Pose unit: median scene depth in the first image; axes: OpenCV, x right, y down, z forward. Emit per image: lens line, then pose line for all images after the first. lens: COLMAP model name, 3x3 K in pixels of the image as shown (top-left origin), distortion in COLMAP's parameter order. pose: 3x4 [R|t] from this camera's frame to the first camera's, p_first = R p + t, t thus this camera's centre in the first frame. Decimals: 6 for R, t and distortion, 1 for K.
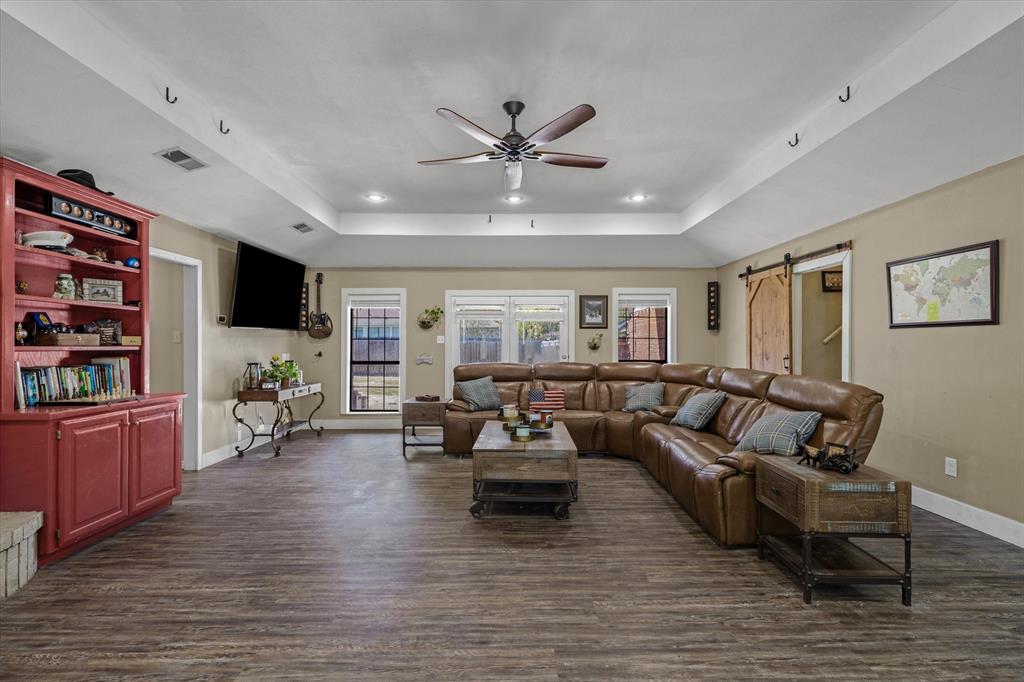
lens RADIAL K [[463.7, 0, 512.0], [0, 463.7, 341.0], [0, 0, 1]] dist [0.002069, 0.000176]
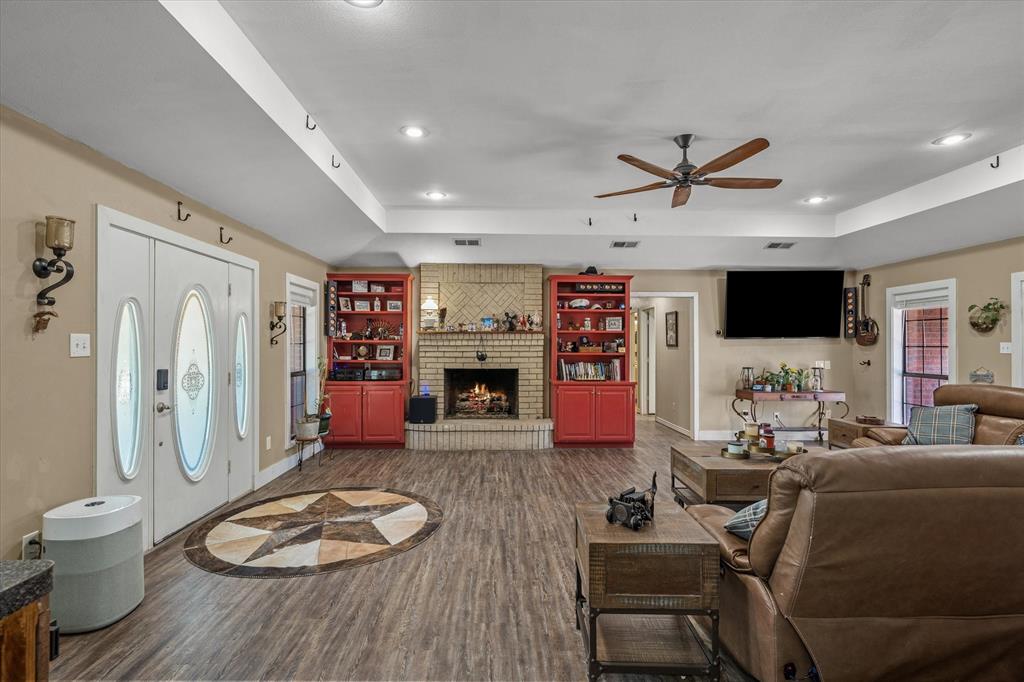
lens RADIAL K [[489.0, 0, 508.9], [0, 489.0, 341.6], [0, 0, 1]] dist [0.000347, 0.000128]
pose [[0.017564, -0.004740, -0.999834, 1.083195], [0.006378, 0.999969, -0.004629, -0.027201], [0.999825, -0.006296, 0.017594, 0.540737]]
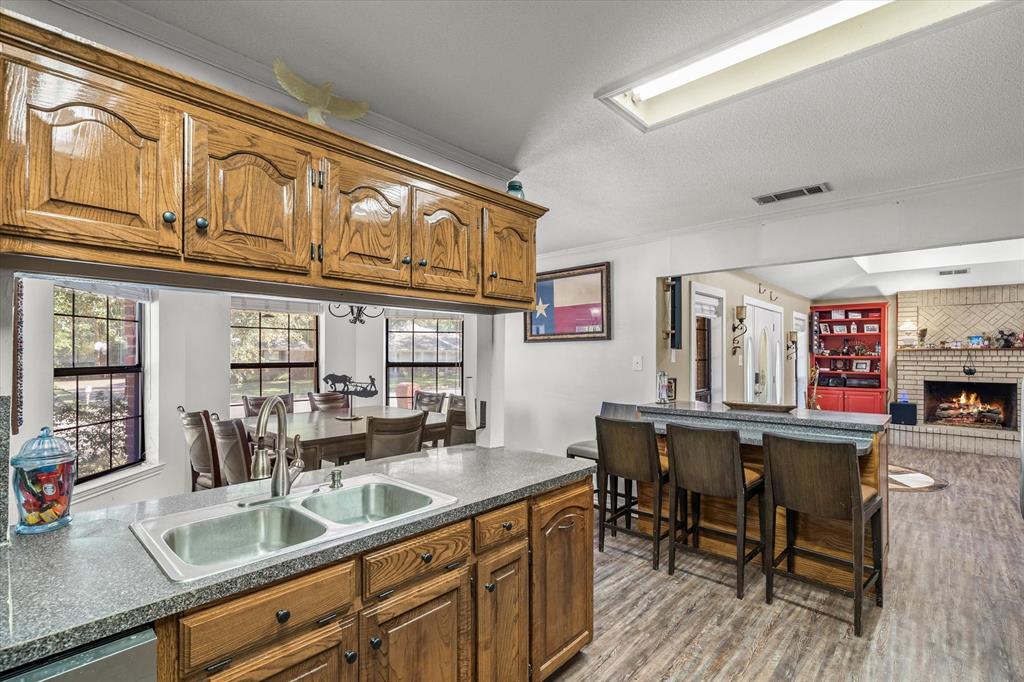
lens RADIAL K [[475.5, 0, 511.2], [0, 475.5, 352.2], [0, 0, 1]] dist [0.002033, 0.000276]
pose [[-0.683864, -0.006504, -0.729580, 2.046736], [0.001289, 0.999948, -0.010122, -0.041667], [0.729608, -0.007863, -0.683820, 0.432724]]
